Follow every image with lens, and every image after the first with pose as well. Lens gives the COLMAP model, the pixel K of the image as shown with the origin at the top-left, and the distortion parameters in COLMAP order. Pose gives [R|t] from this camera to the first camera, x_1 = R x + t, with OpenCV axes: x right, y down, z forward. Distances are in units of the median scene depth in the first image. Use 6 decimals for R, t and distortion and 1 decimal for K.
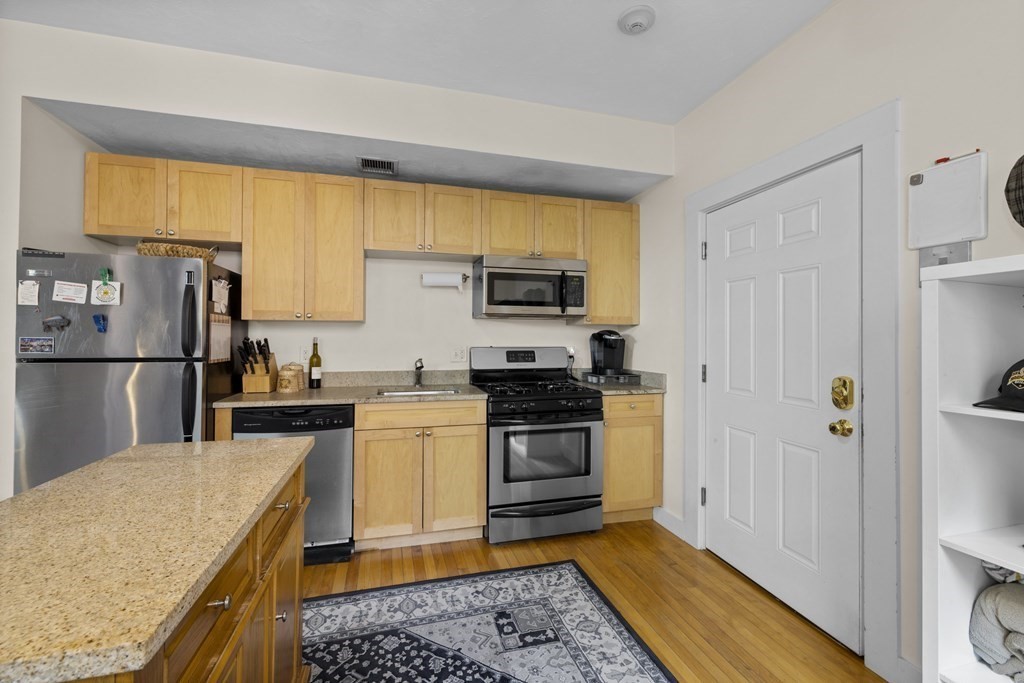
lens RADIAL K [[429.5, 0, 509.2], [0, 429.5, 334.8], [0, 0, 1]] dist [-0.001029, -0.000296]
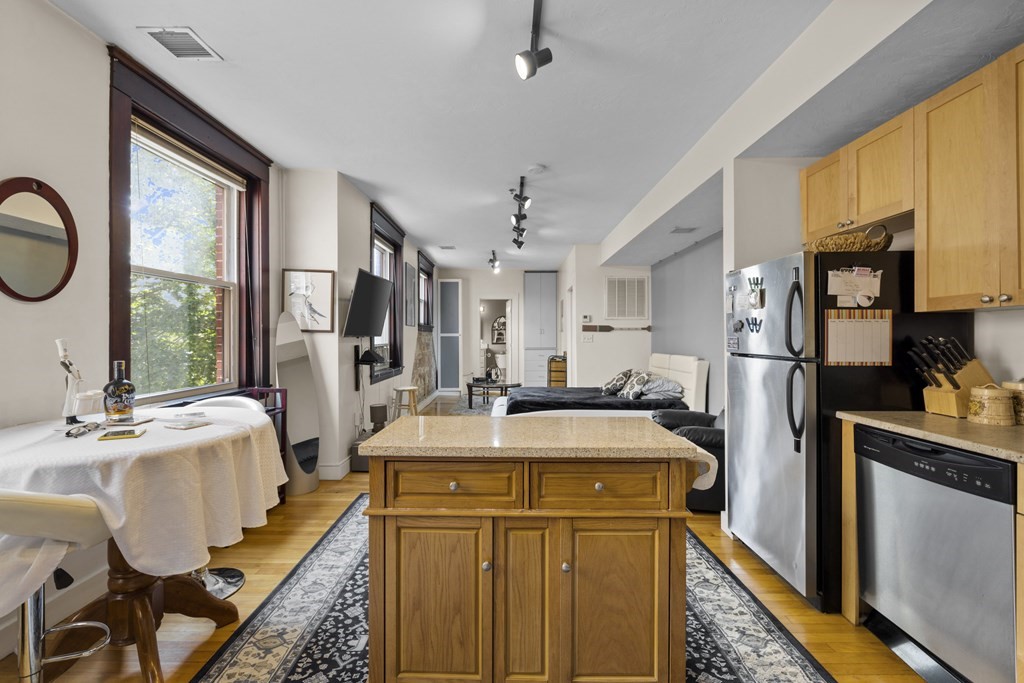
lens RADIAL K [[441.4, 0, 511.2], [0, 441.4, 346.9], [0, 0, 1]] dist [0.001250, -0.000140]
pose [[-0.267552, 0.017798, -0.963379, 0.309375], [0.010670, 0.999823, 0.015508, 0.005047], [0.963484, -0.006130, -0.267695, 0.530205]]
